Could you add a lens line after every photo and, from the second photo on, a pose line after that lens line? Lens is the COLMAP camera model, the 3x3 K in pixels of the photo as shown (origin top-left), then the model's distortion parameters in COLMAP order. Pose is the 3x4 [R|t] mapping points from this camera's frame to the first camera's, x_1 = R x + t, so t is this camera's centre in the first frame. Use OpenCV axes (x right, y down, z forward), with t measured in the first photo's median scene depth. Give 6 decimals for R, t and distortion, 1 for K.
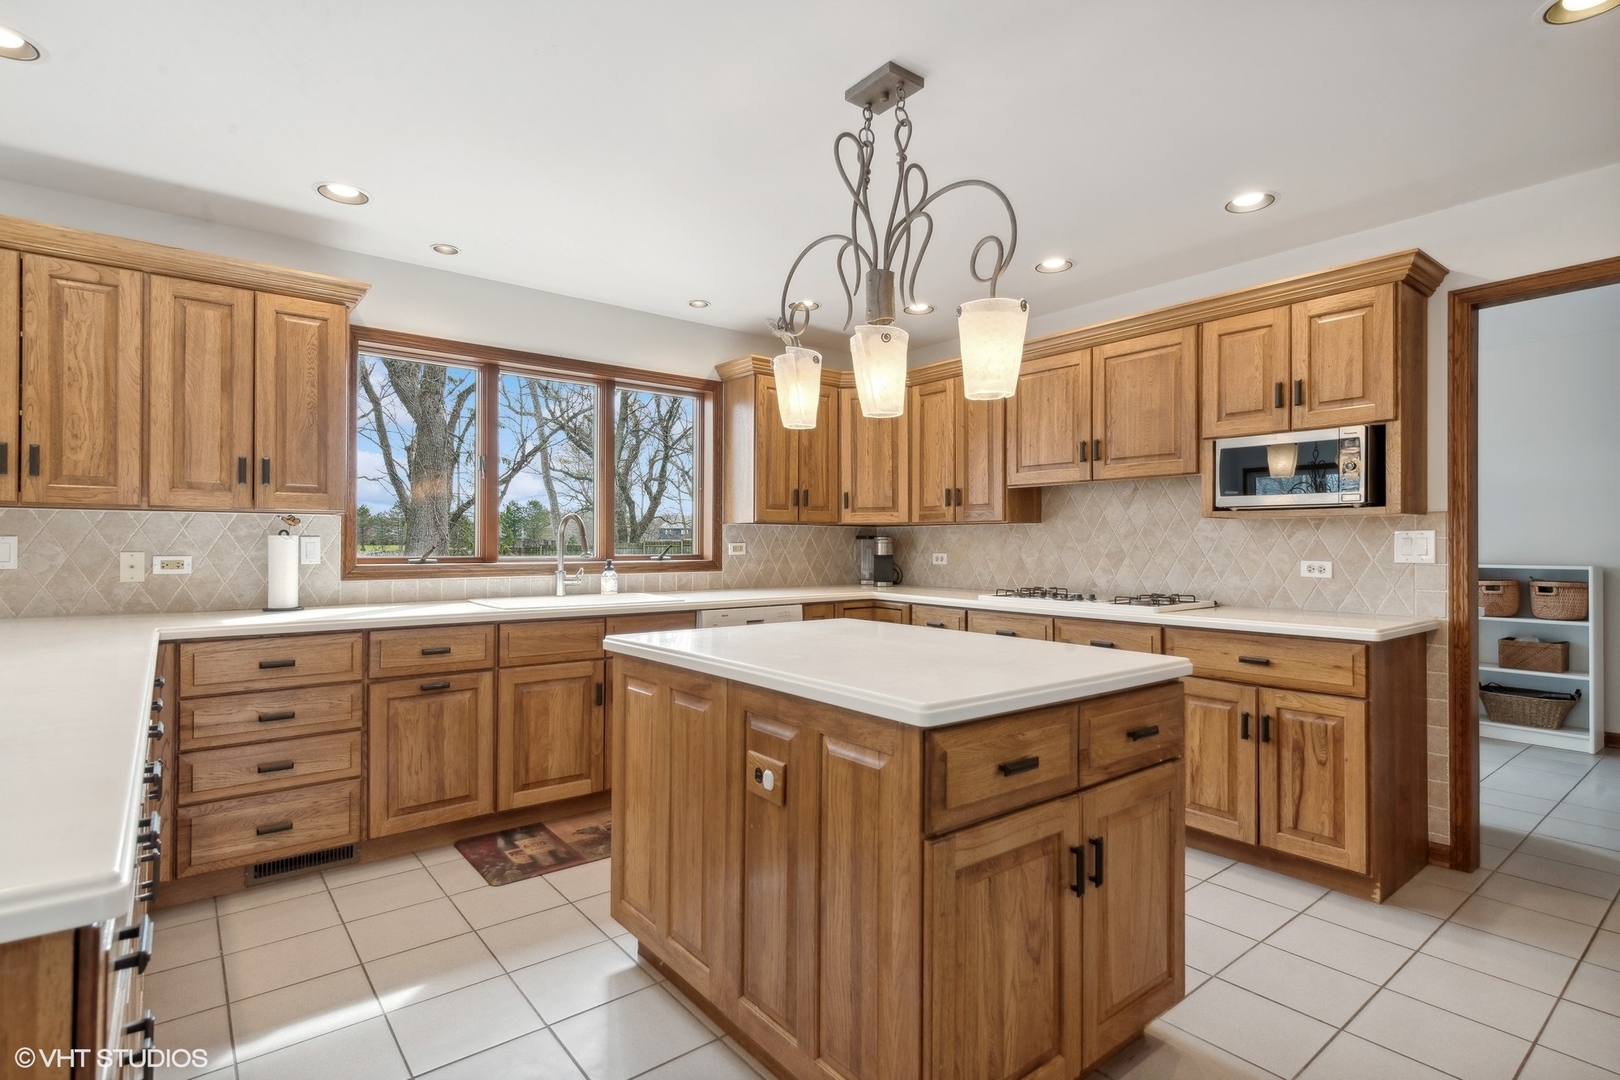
lens RADIAL K [[808.5, 0, 807.2], [0, 808.5, 536.9], [0, 0, 1]] dist [0.012486, -0.005001]
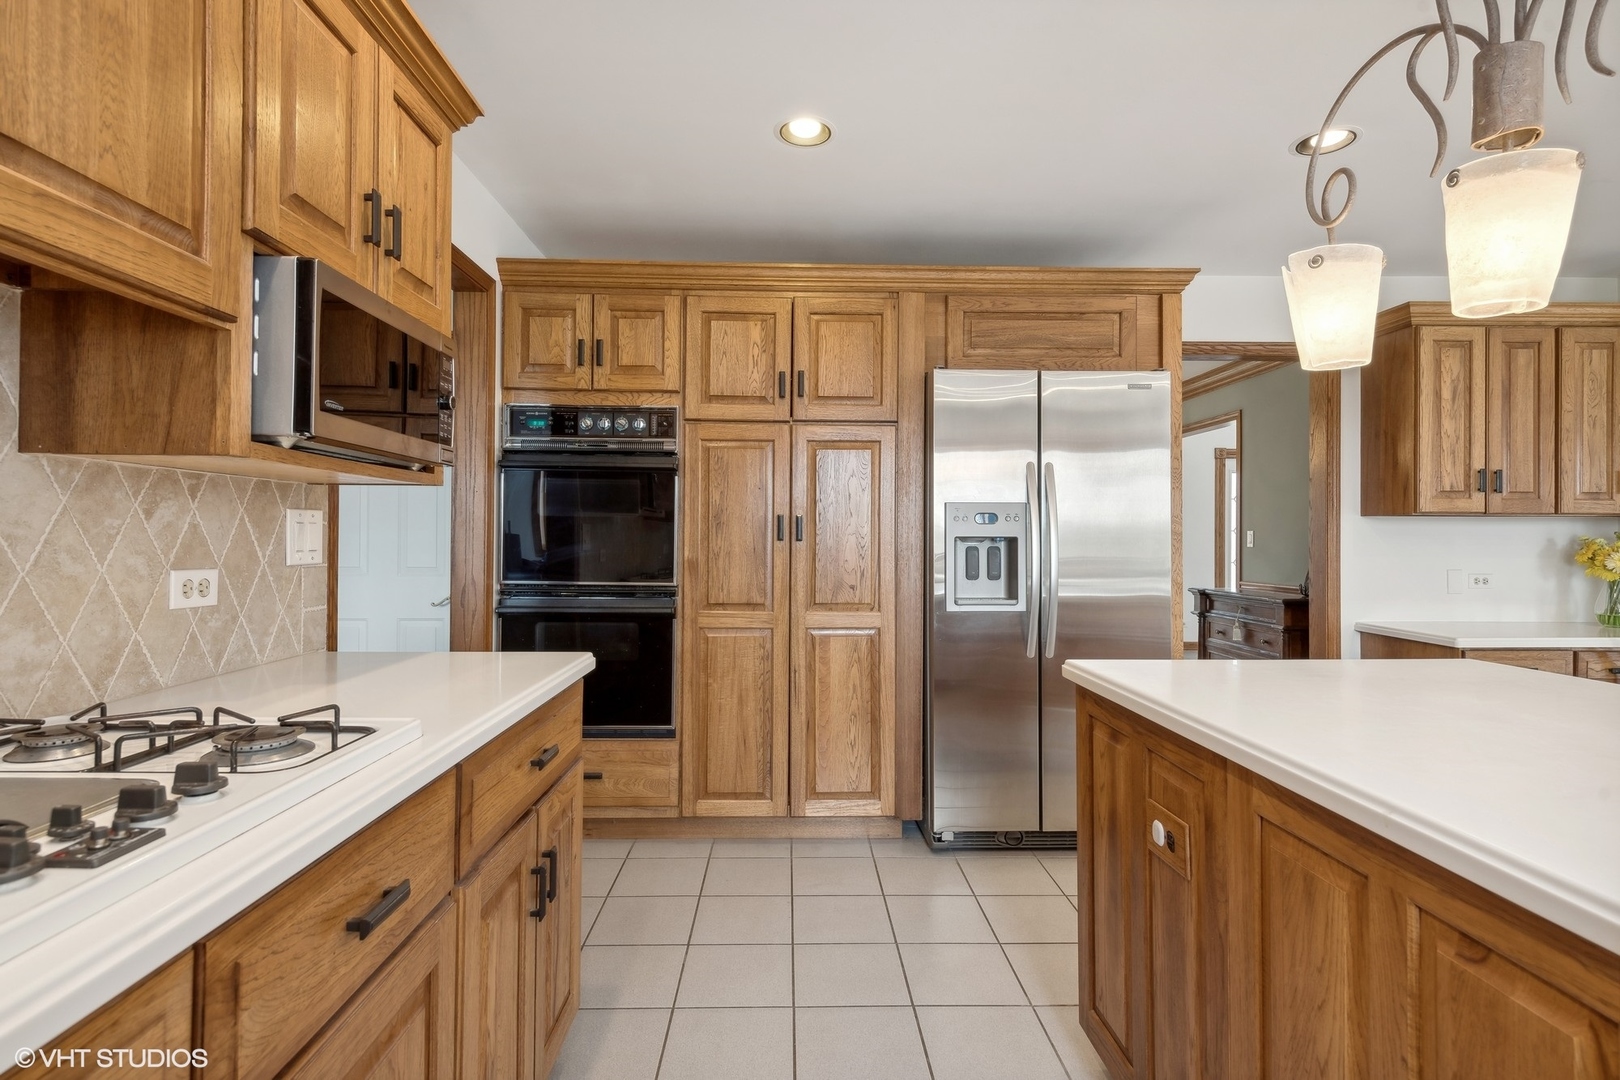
lens RADIAL K [[762.2, 0, 805.9], [0, 762.2, 532.0], [0, 0, 1]] dist [-0.002355, -0.000690]
pose [[-0.788323, -0.002553, 0.615256, 0.103913], [-0.012769, 0.999844, -0.012212, 0.009468], [-0.615129, -0.017483, -0.788233, 1.124107]]
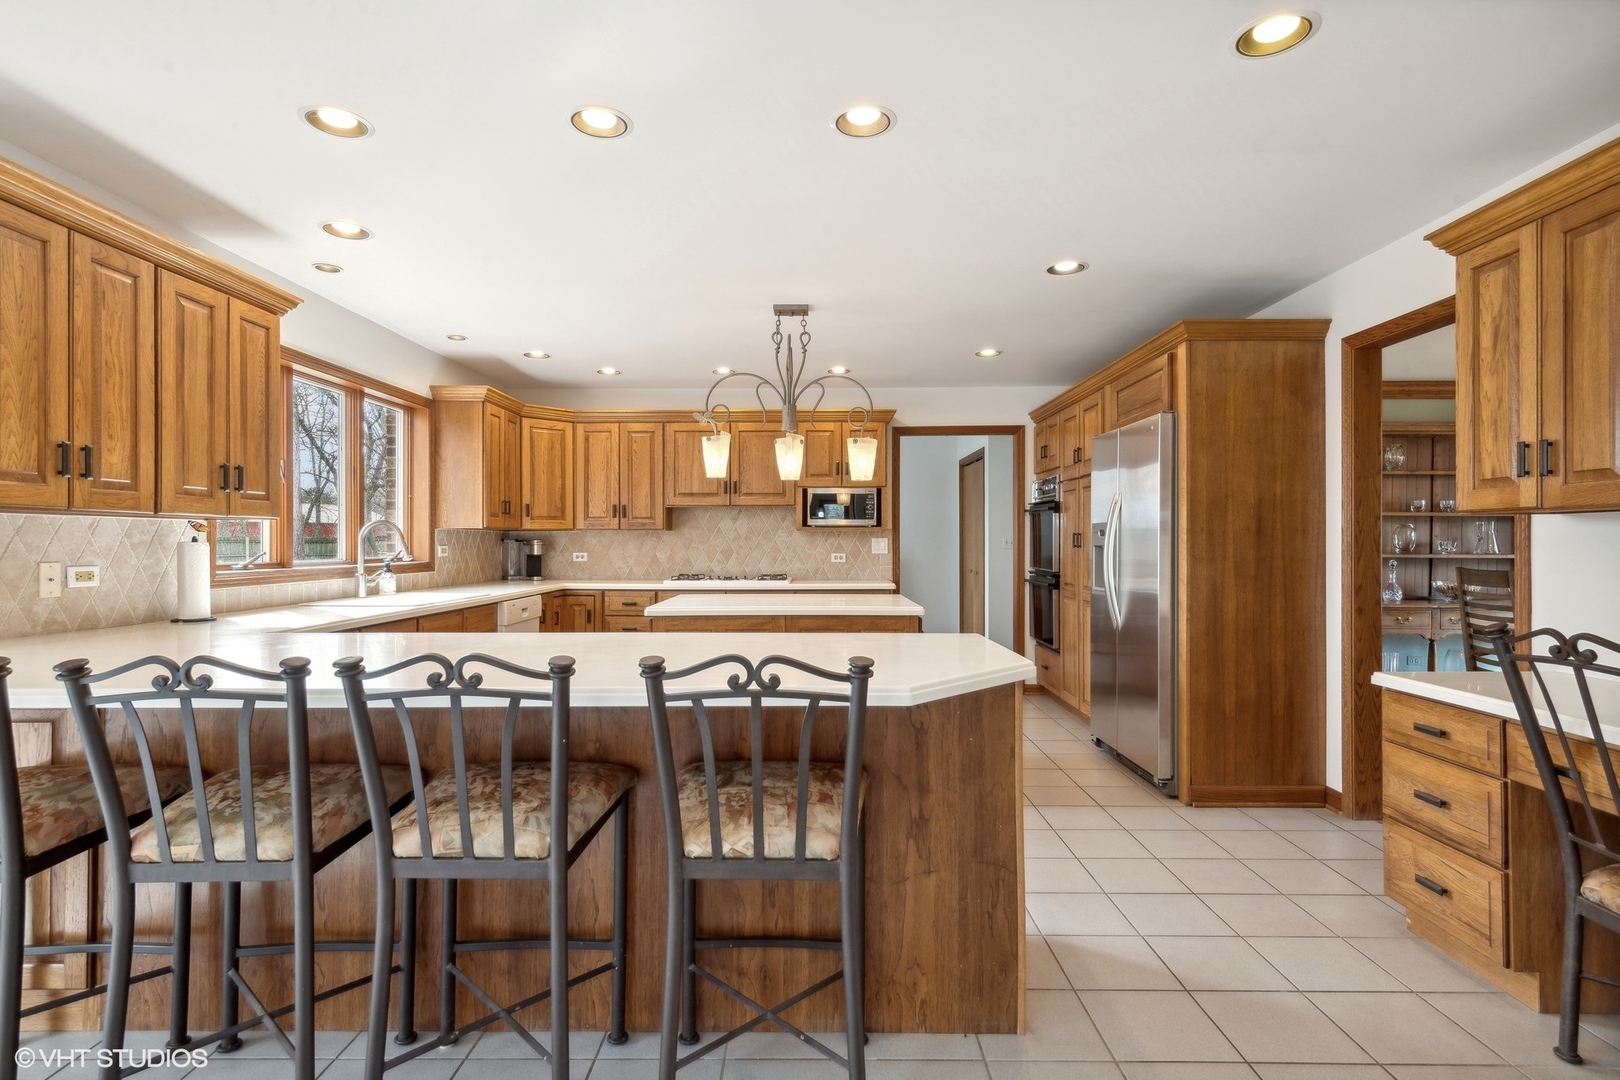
lens RADIAL K [[808.5, 0, 818.7], [0, 808.5, 540.4], [0, 0, 1]] dist [0.012486, -0.005001]
pose [[0.624387, -0.001654, 0.781114, -0.899950], [-0.005126, 0.999968, 0.006215, -0.013270], [-0.781099, -0.007885, 0.624358, -0.159824]]
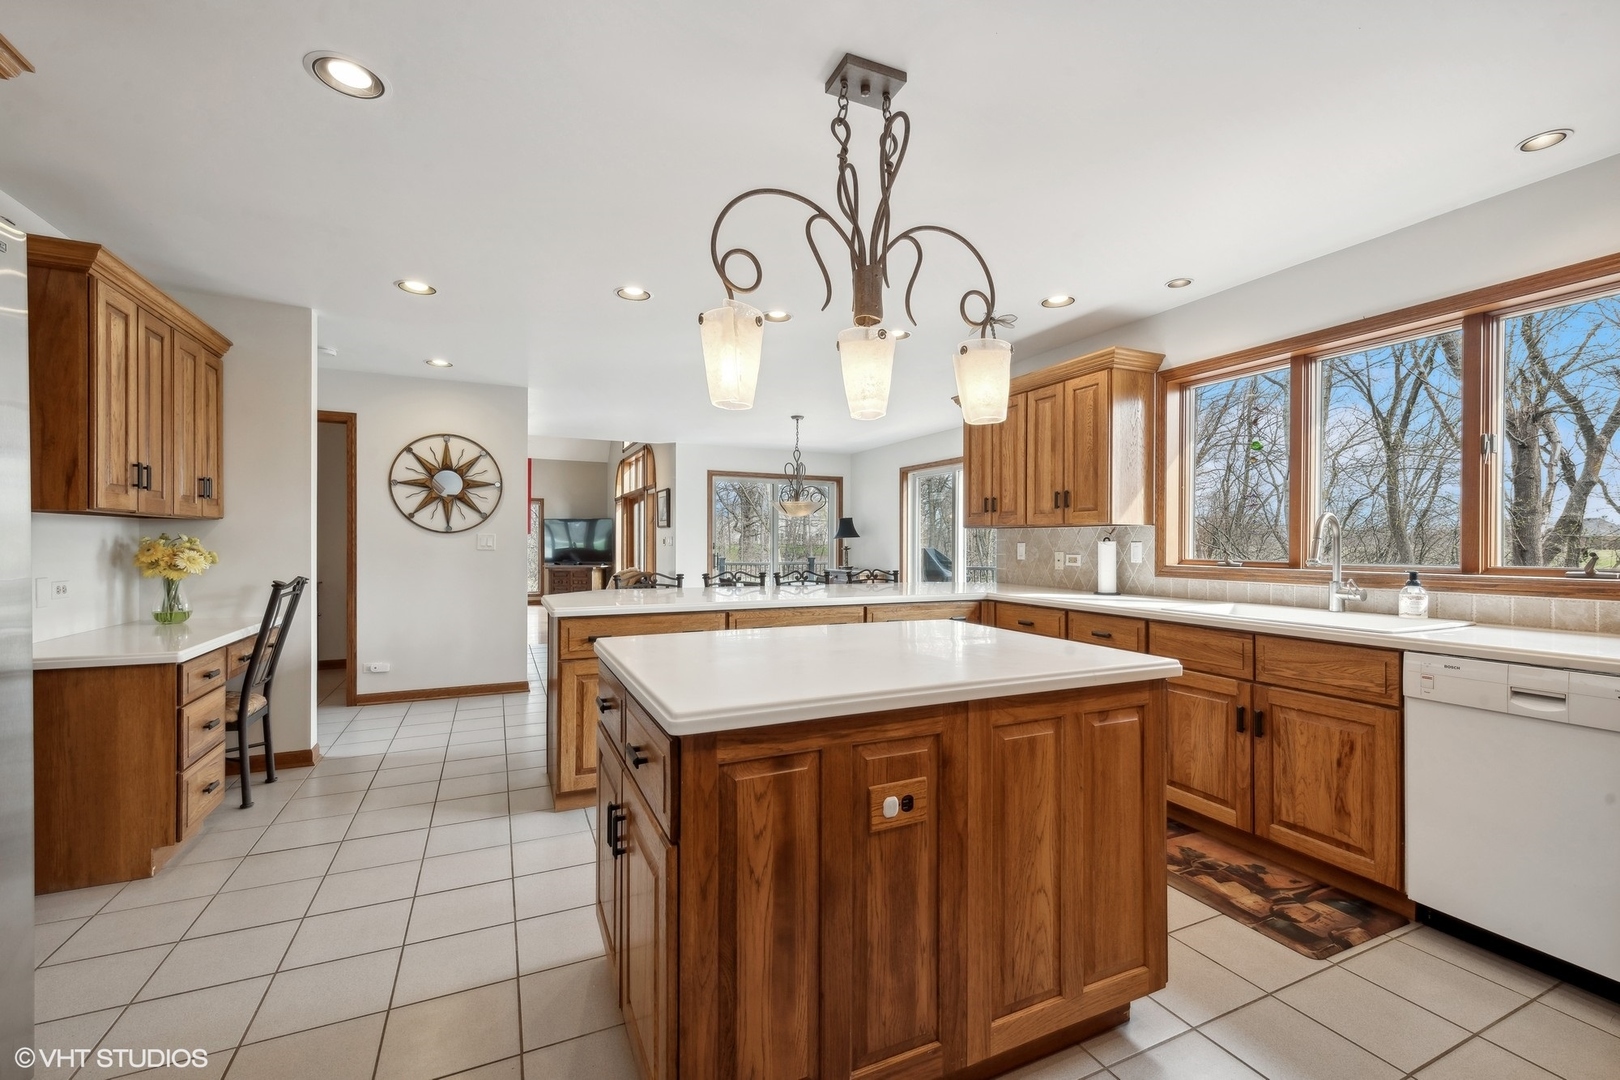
lens RADIAL K [[664.5, 0, 802.9], [0, 664.5, 545.1], [0, 0, 1]] dist [0.000617, 0.000062]
pose [[-0.251979, -0.001135, -0.967732, 0.584543], [0.003424, 0.999992, -0.002065, 0.005062], [0.967727, -0.003834, -0.251973, 0.752252]]
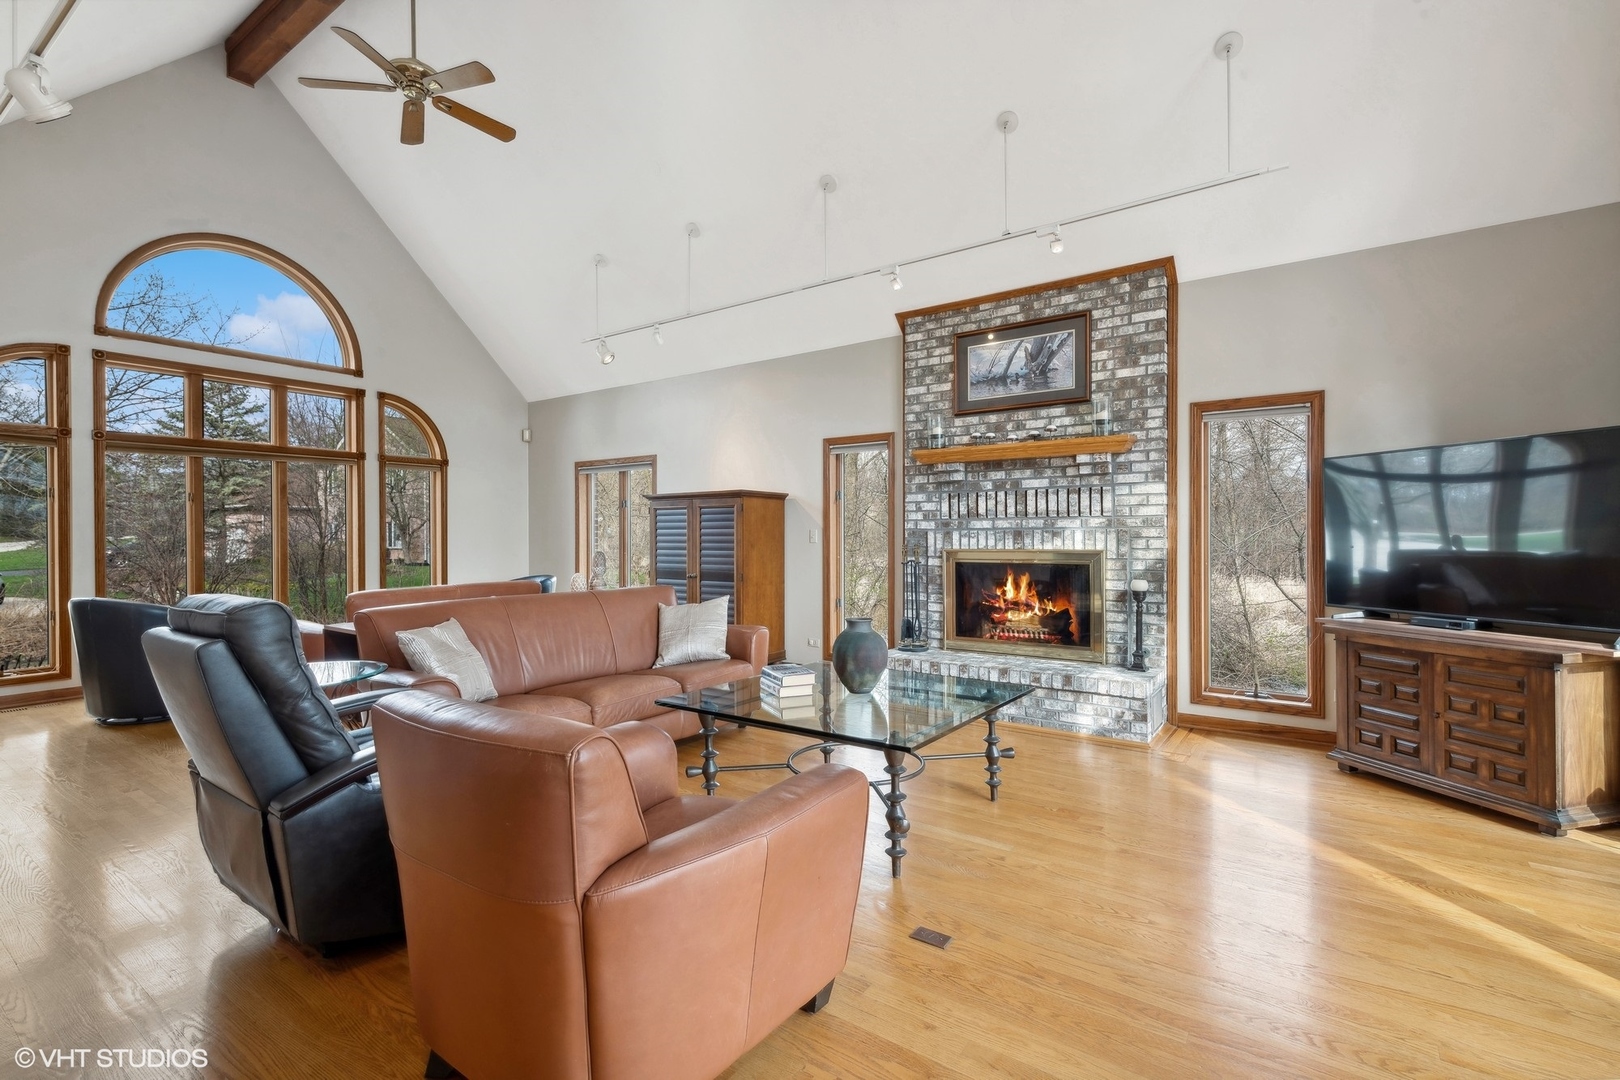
lens RADIAL K [[727.2, 0, 805.2], [0, 727.2, 540.2], [0, 0, 1]] dist [0.007726, -0.000652]
pose [[-0.965877, 0.001948, -0.258995, -1.708996], [0.002655, 0.999994, -0.002382, -0.019746], [0.258989, -0.002988, -0.965876, -0.775186]]
